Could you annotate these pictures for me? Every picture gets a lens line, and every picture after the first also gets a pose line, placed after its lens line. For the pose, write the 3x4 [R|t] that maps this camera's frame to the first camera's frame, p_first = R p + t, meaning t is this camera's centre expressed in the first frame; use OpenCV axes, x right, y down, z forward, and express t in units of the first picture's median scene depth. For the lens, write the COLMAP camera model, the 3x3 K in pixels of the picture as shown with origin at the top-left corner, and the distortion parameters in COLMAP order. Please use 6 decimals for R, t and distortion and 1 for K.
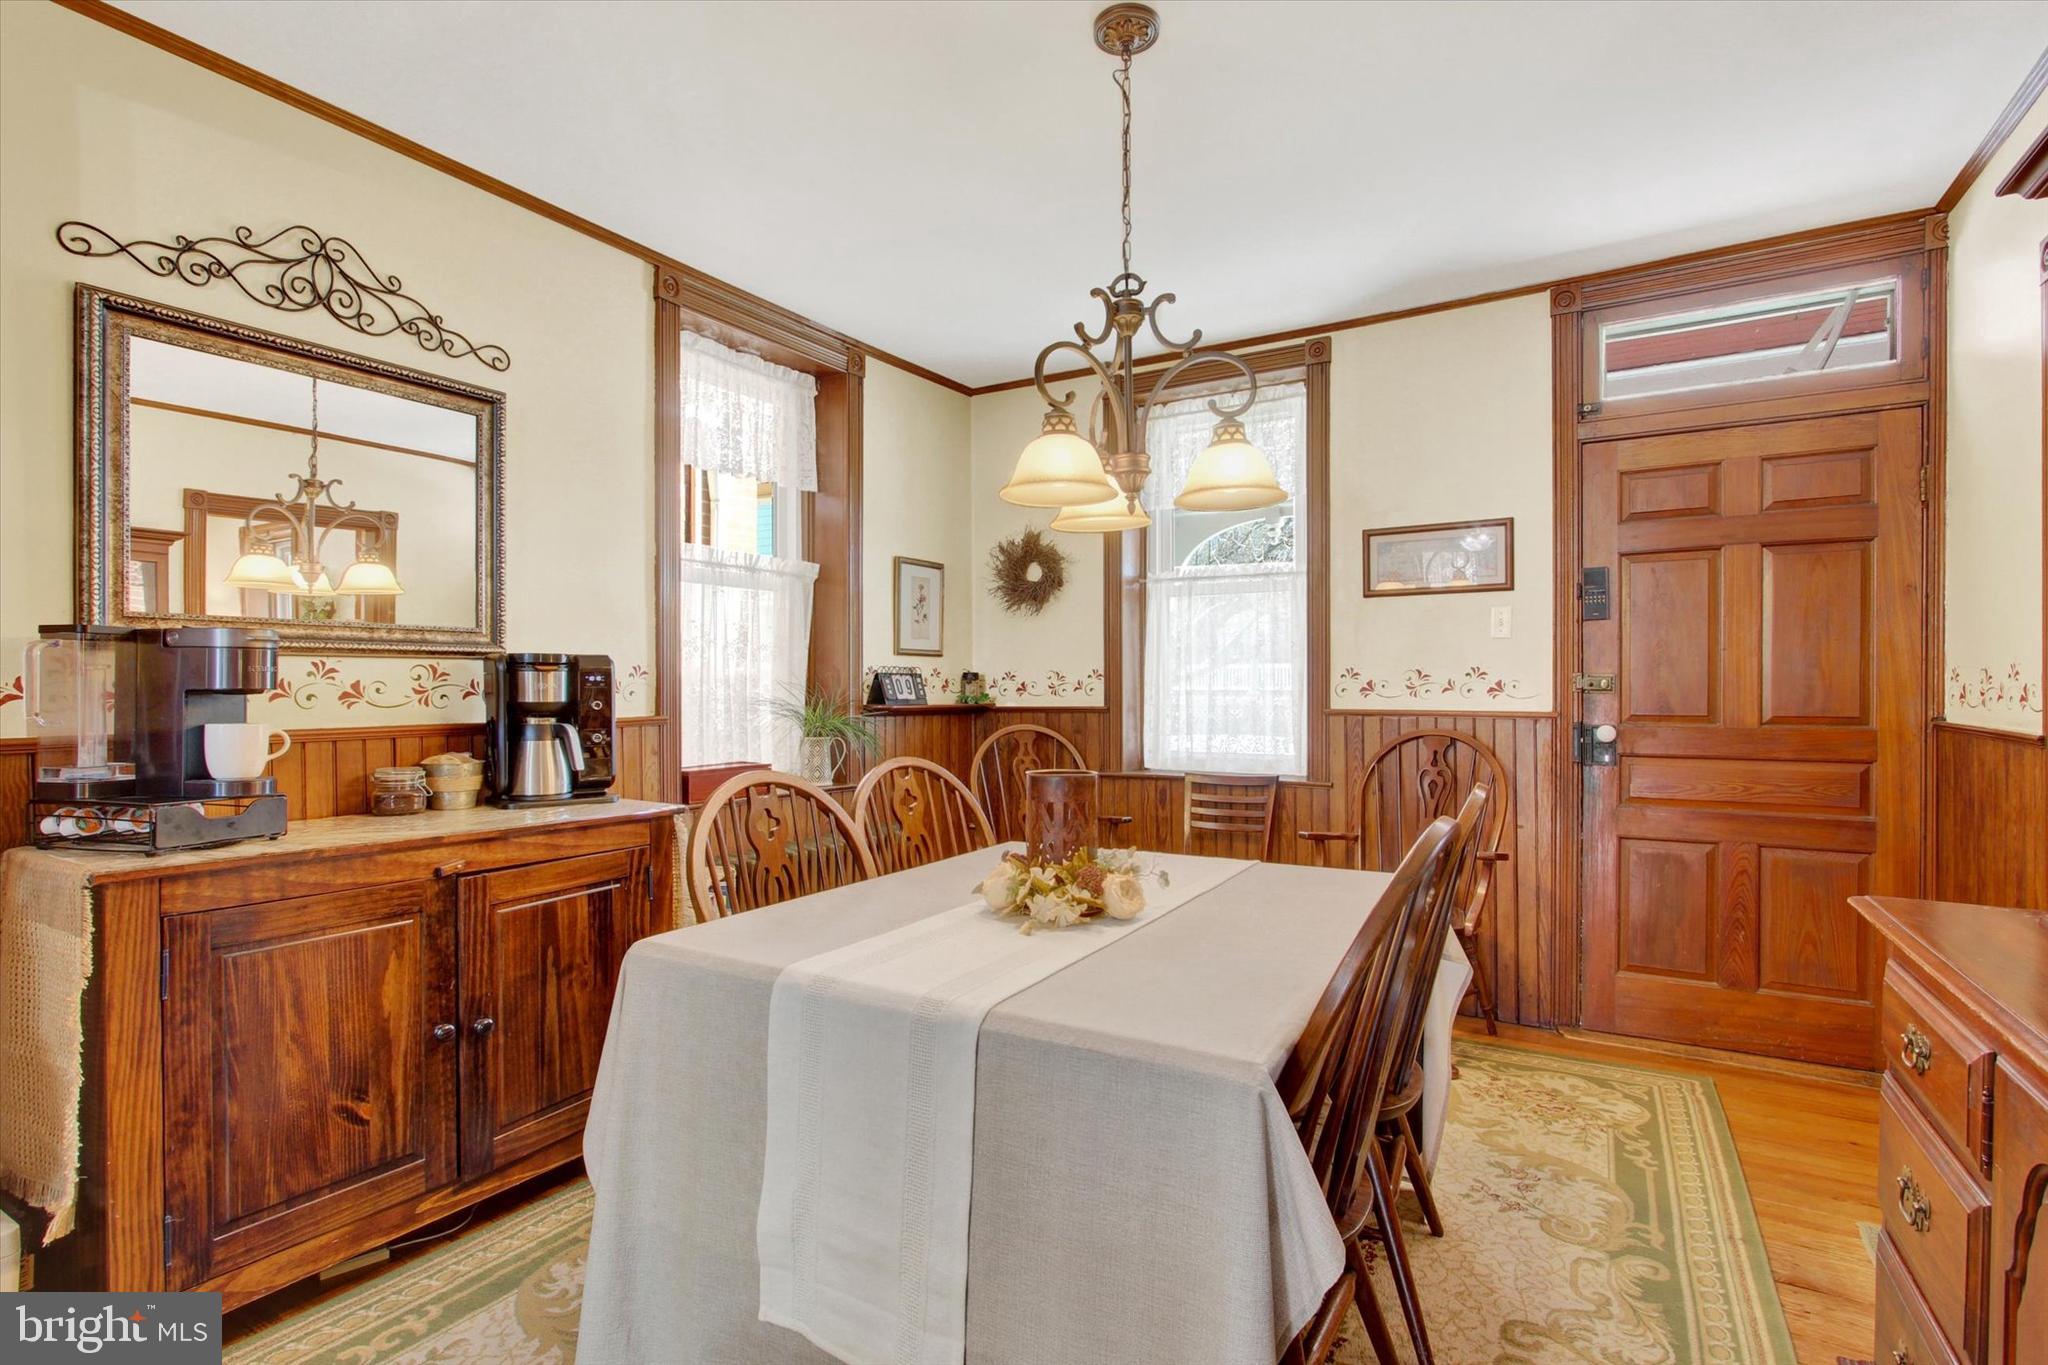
lens RADIAL K [[985.1, 0, 1028.4], [0, 985.1, 683.8], [0, 0, 1]] dist [-0.004005, -0.011814]
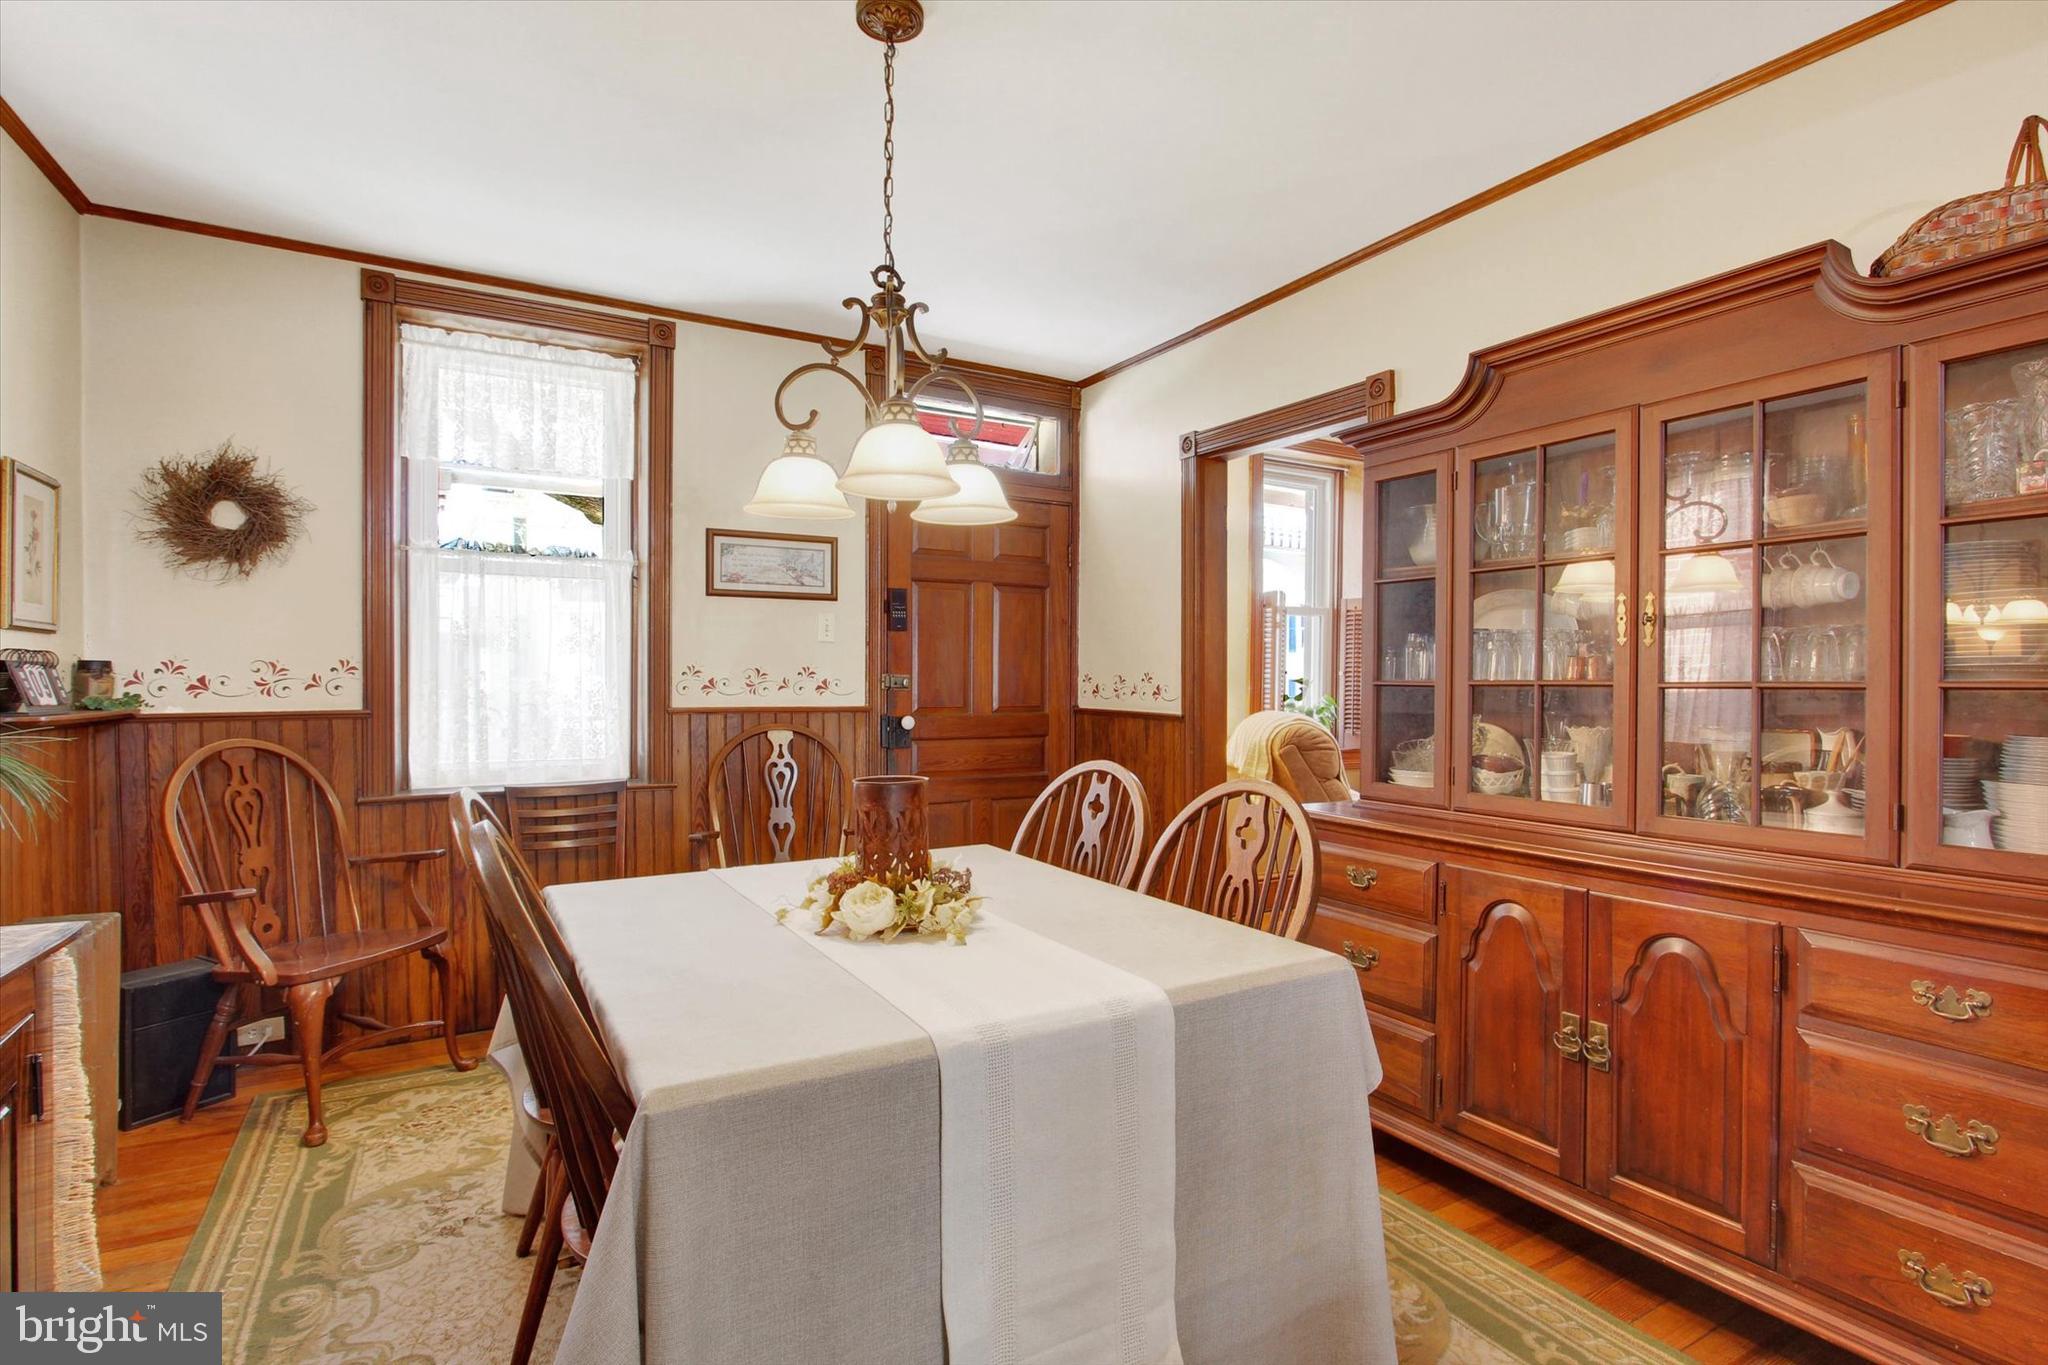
lens RADIAL K [[989.5, 0, 1038.8], [0, 989.5, 703.3], [0, 0, 1]] dist [-0.017732, -0.000521]
pose [[0.478970, -0.016312, 0.877679, -0.411695], [-0.007938, 0.999706, 0.022911, -0.004099], [-0.877795, -0.017941, 0.478700, 0.234498]]
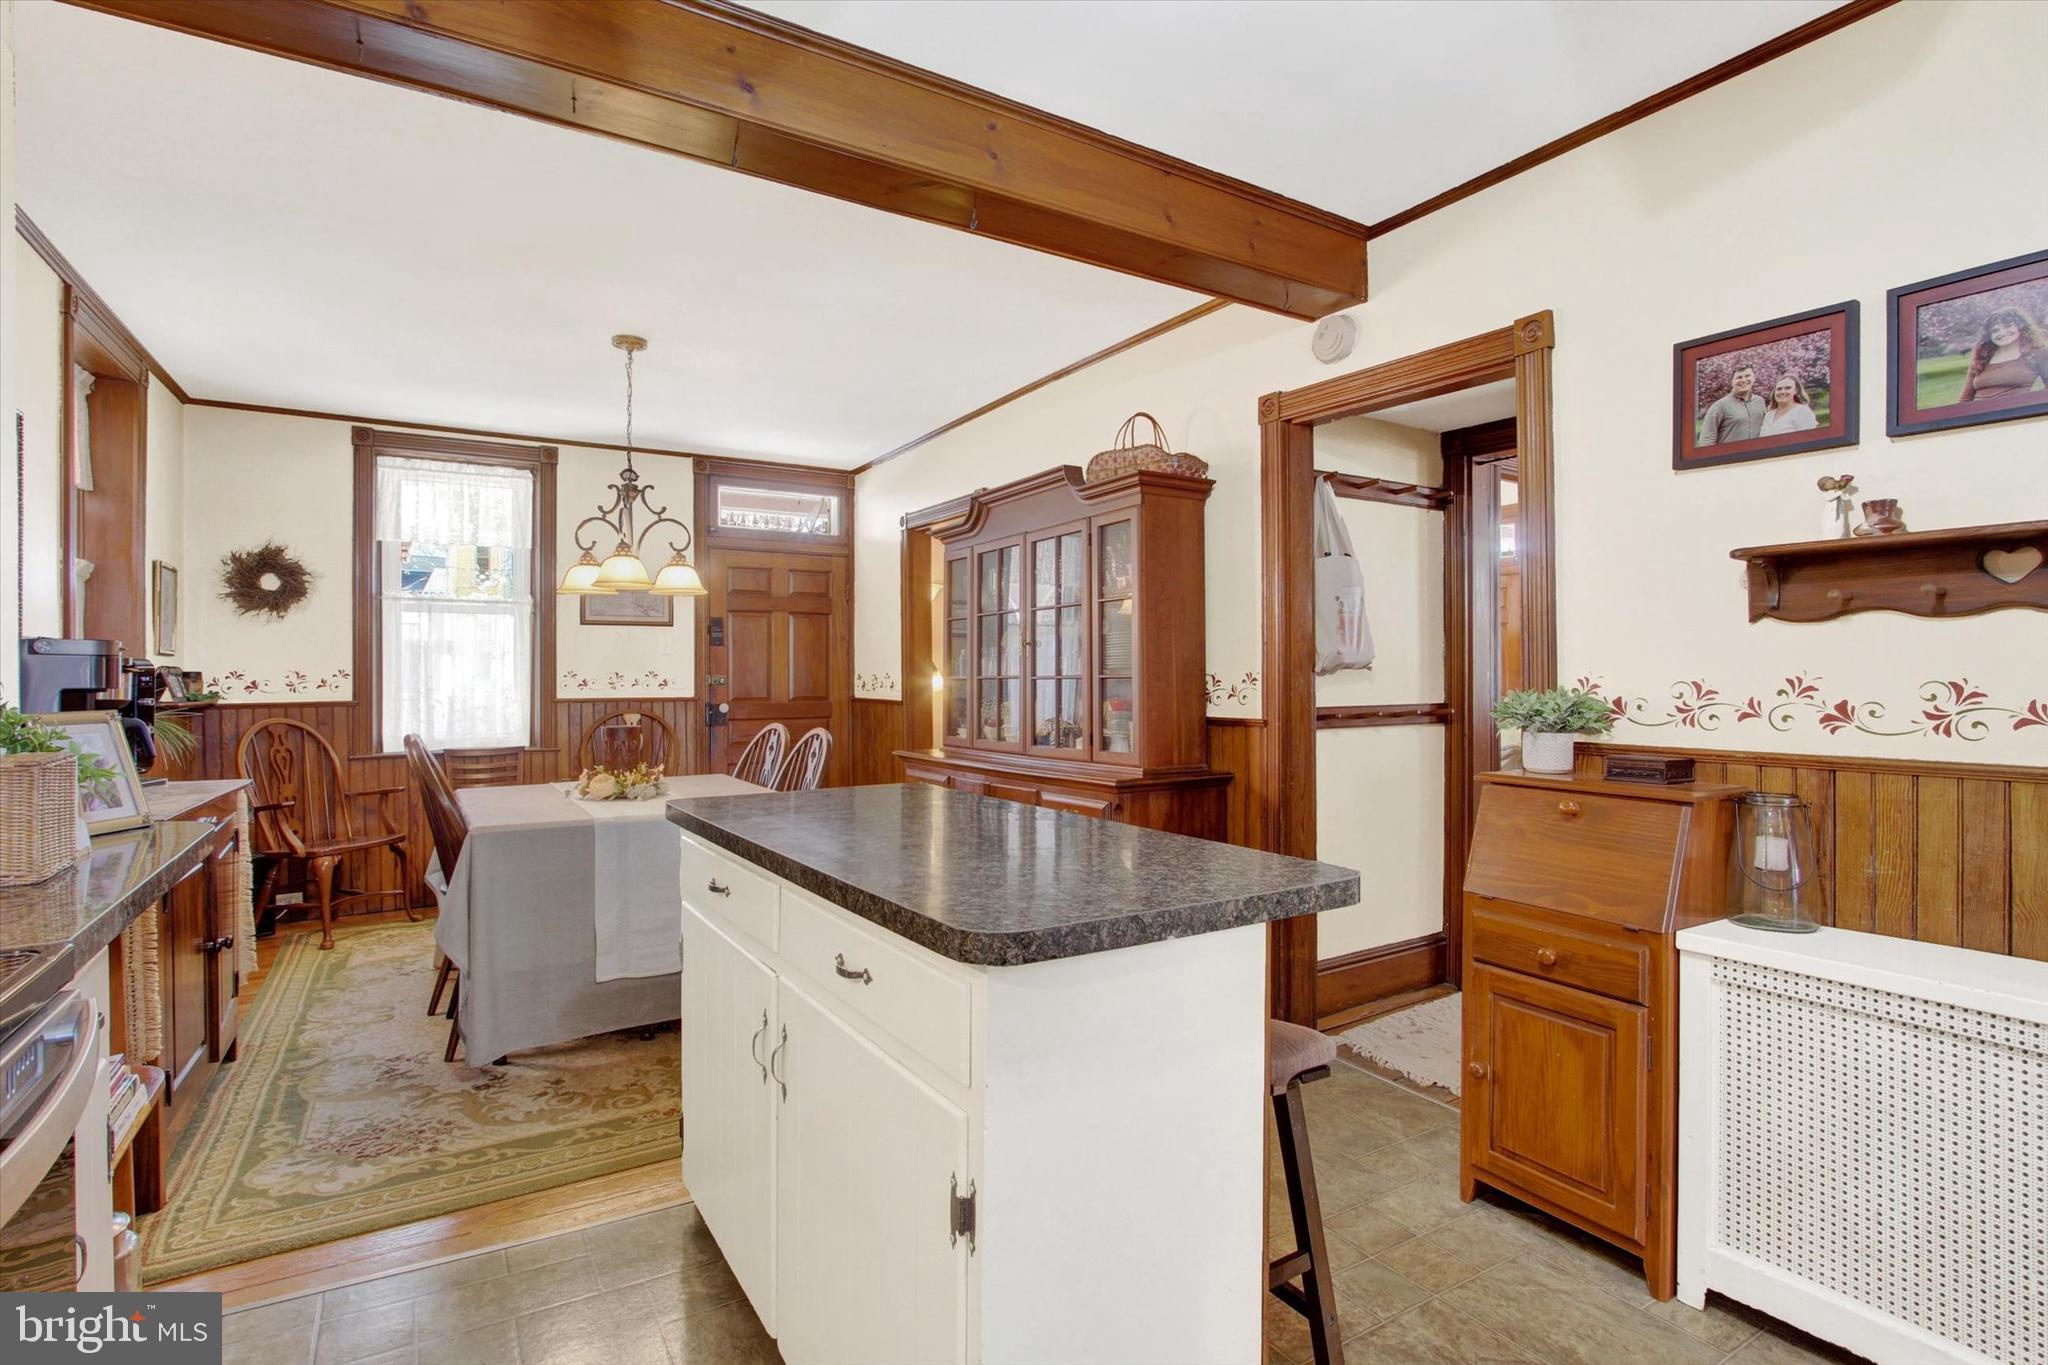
lens RADIAL K [[985.1, 0, 1028.4], [0, 985.1, 683.8], [0, 0, 1]] dist [-0.004005, -0.011814]
pose [[0.464213, -0.004744, 0.885711, -0.738935], [0.001138, 0.999988, 0.004759, -0.003042], [-0.885723, -0.001201, 0.464213, -0.346411]]
